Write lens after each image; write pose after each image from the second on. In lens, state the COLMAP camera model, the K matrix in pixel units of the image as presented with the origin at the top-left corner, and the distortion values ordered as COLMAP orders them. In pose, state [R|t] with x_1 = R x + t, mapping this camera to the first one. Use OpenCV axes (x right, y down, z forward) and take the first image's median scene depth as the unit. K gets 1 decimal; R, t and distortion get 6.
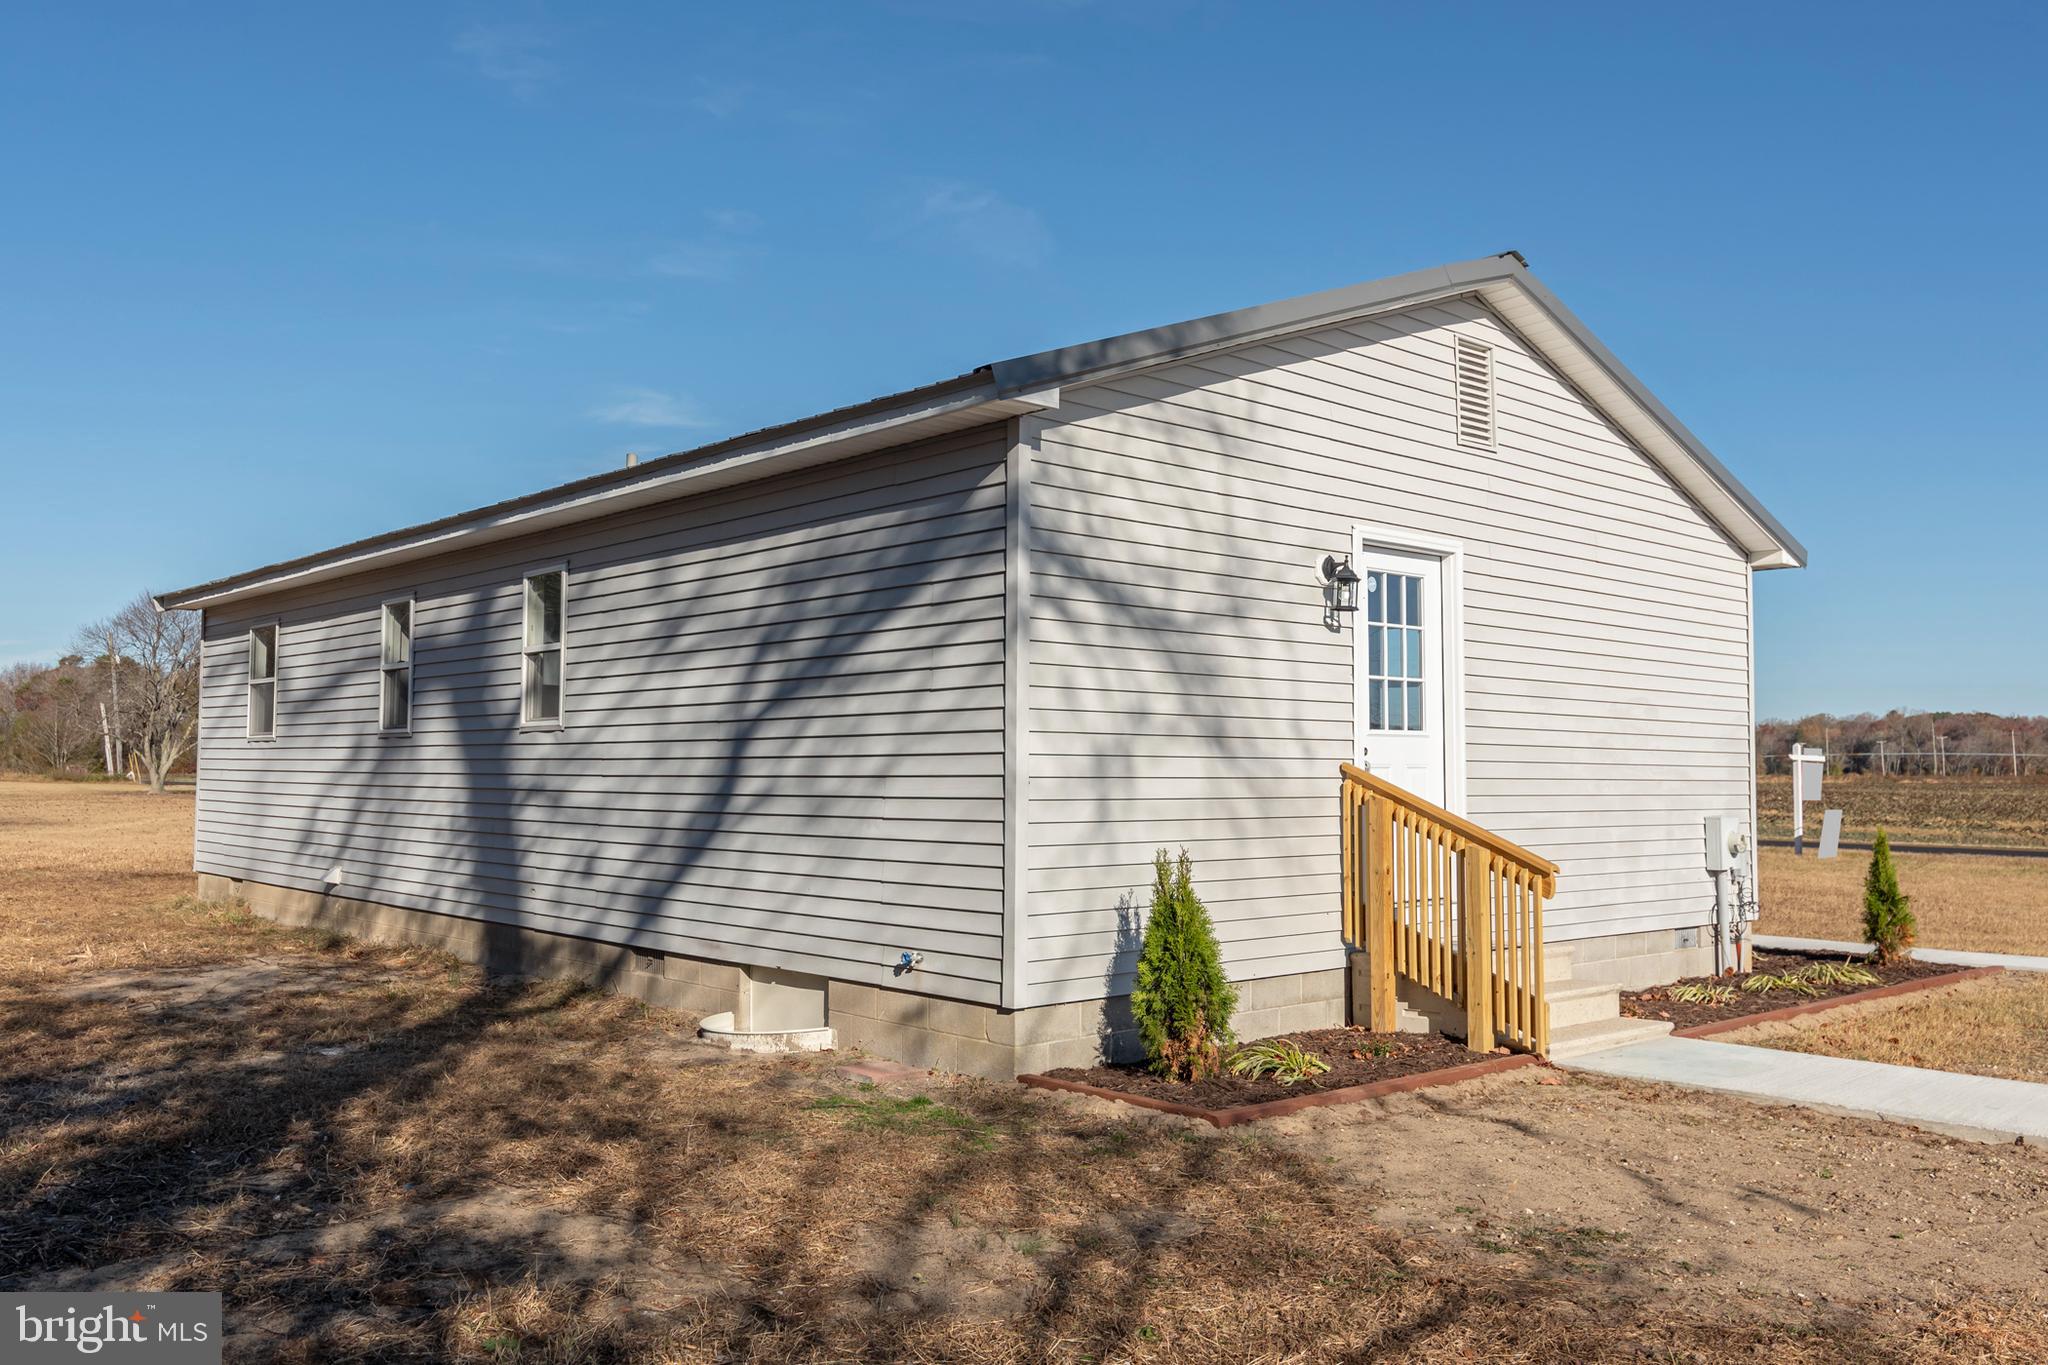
lens RADIAL K [[1640.3, 0, 1028.1], [0, 1640.3, 681.6], [0, 0, 1]] dist [-0.002157, 0.002227]
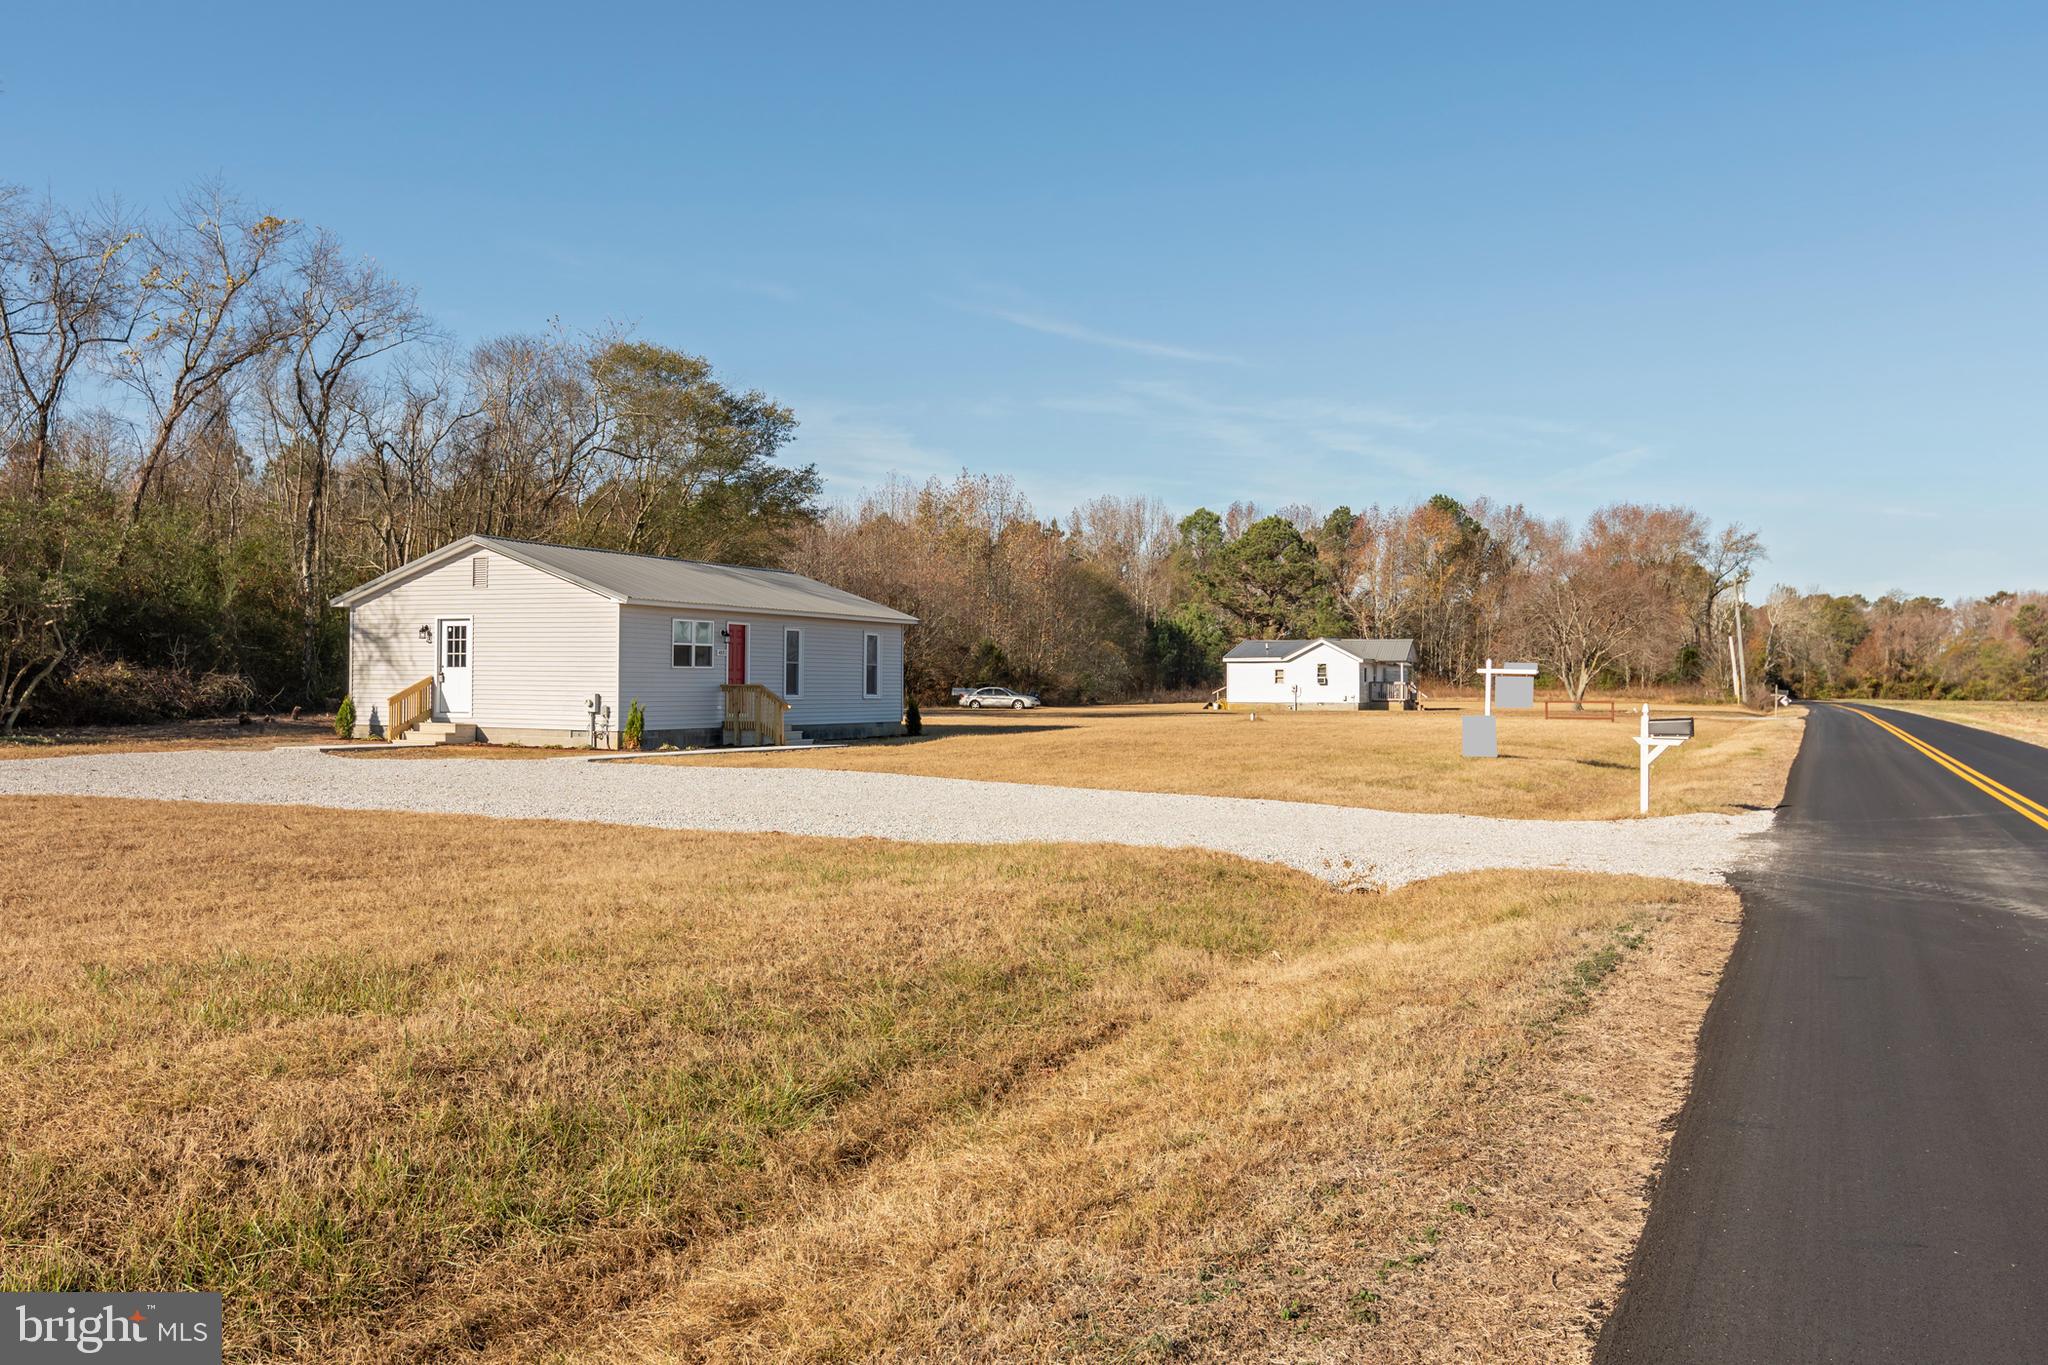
lens RADIAL K [[1606.6, 0, 1032.4], [0, 1606.6, 700.4], [0, 0, 1]] dist [-0.034507, 0.001534]
pose [[0.428136, 0.006275, -0.903693, 4.552690], [0.043750, 0.998659, 0.027662, 0.068521], [0.902655, -0.051379, 0.427287, 0.674245]]
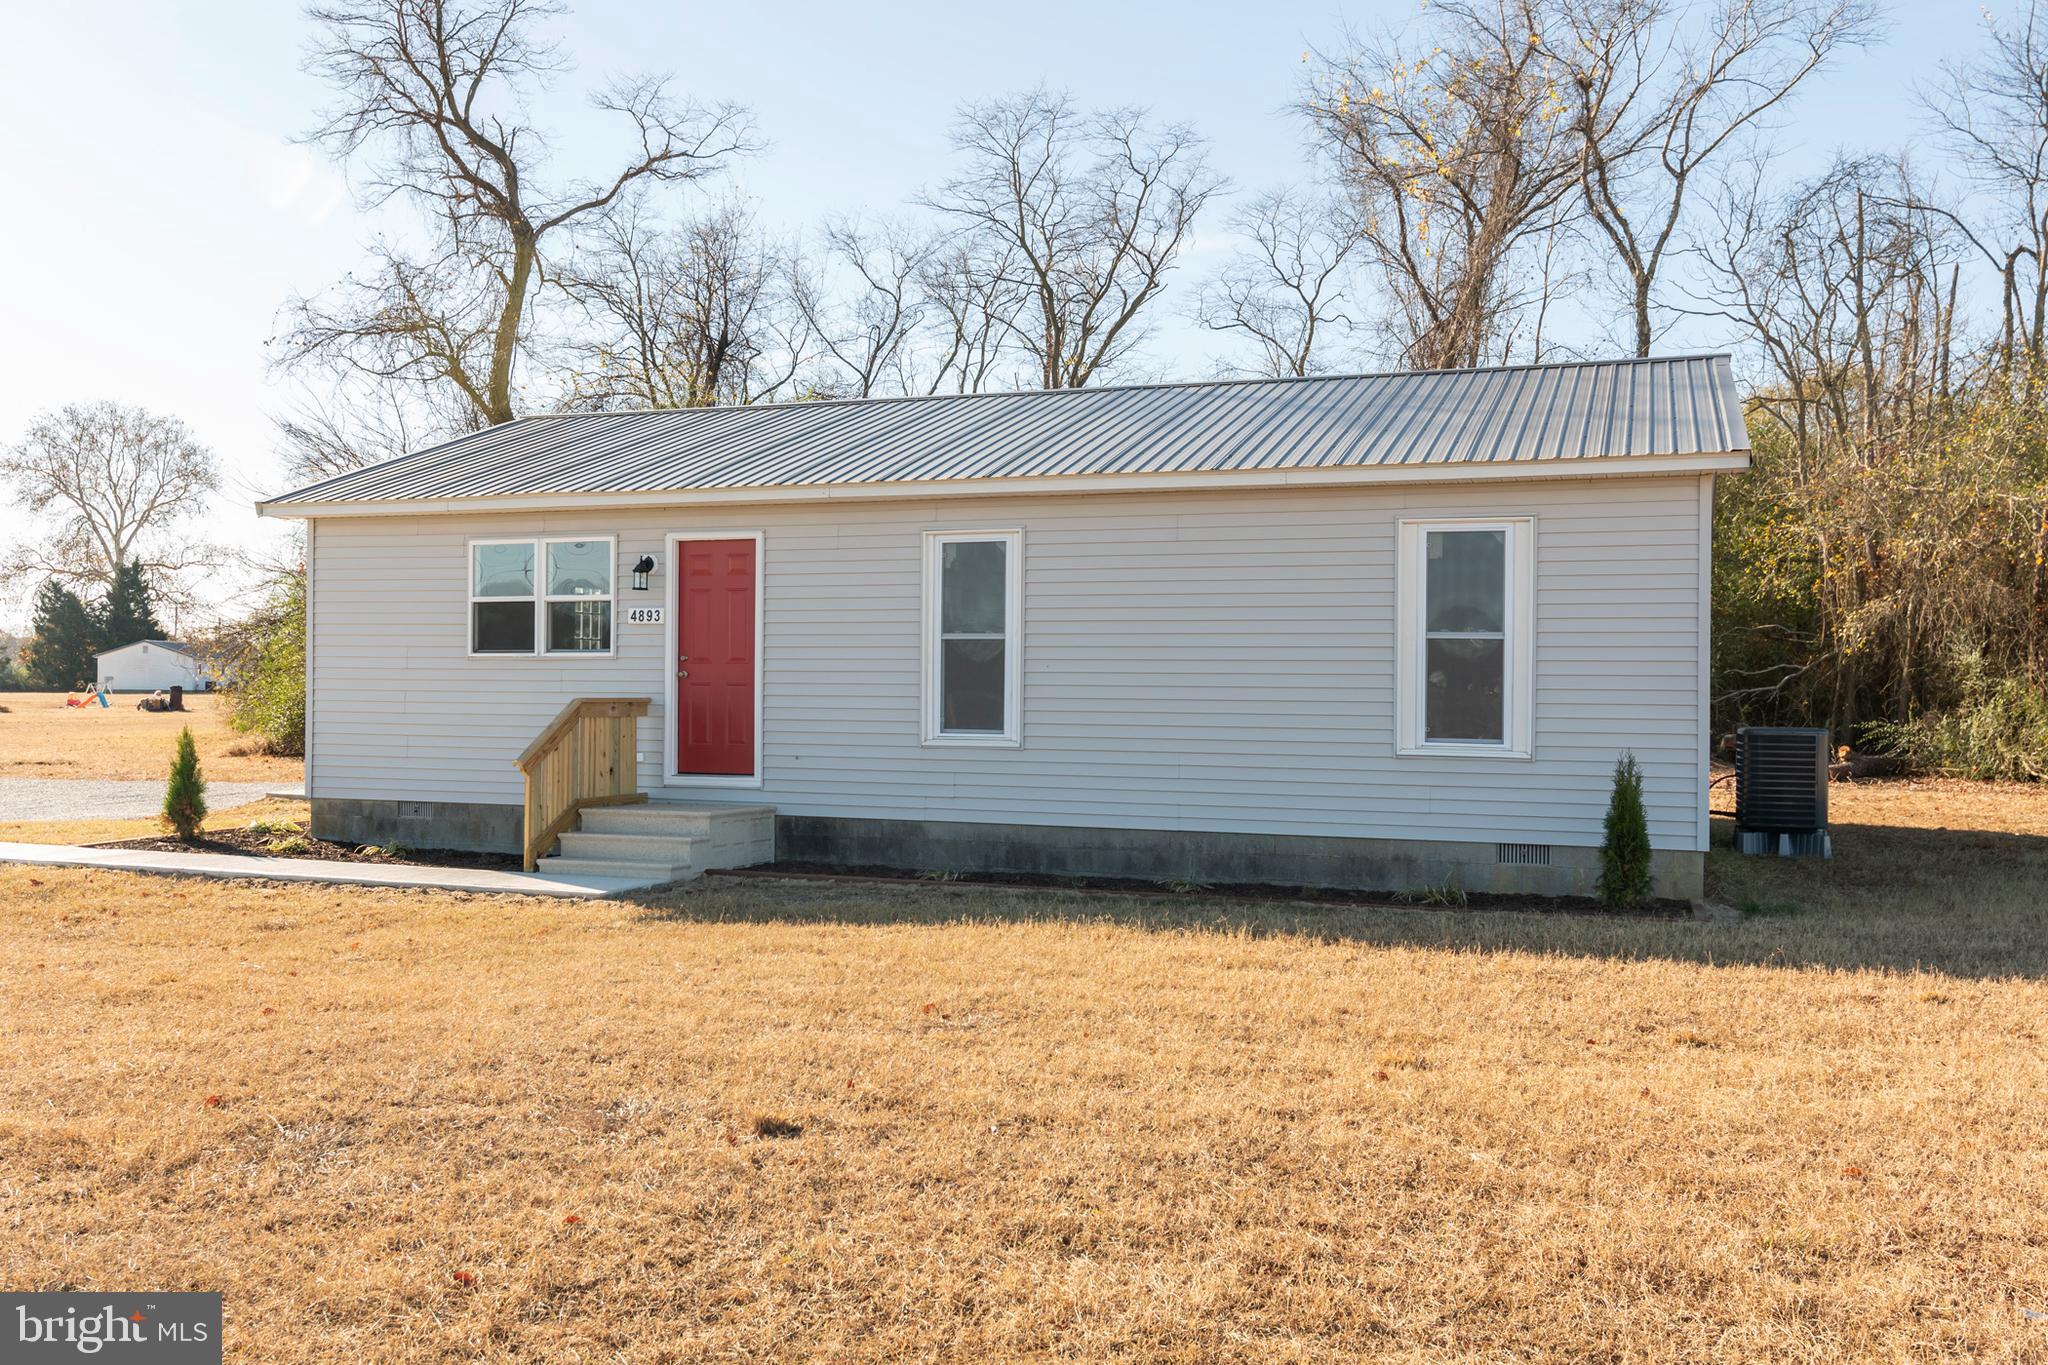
lens RADIAL K [[1748.5, 0, 1035.9], [0, 1748.5, 669.8], [0, 0, 1]] dist [-0.015097, 0.004269]
pose [[-0.878483, -0.019861, -0.477360, 0.849804], [0.010724, 0.998064, -0.061262, 0.192925], [0.477653, -0.058937, -0.876569, 3.514863]]
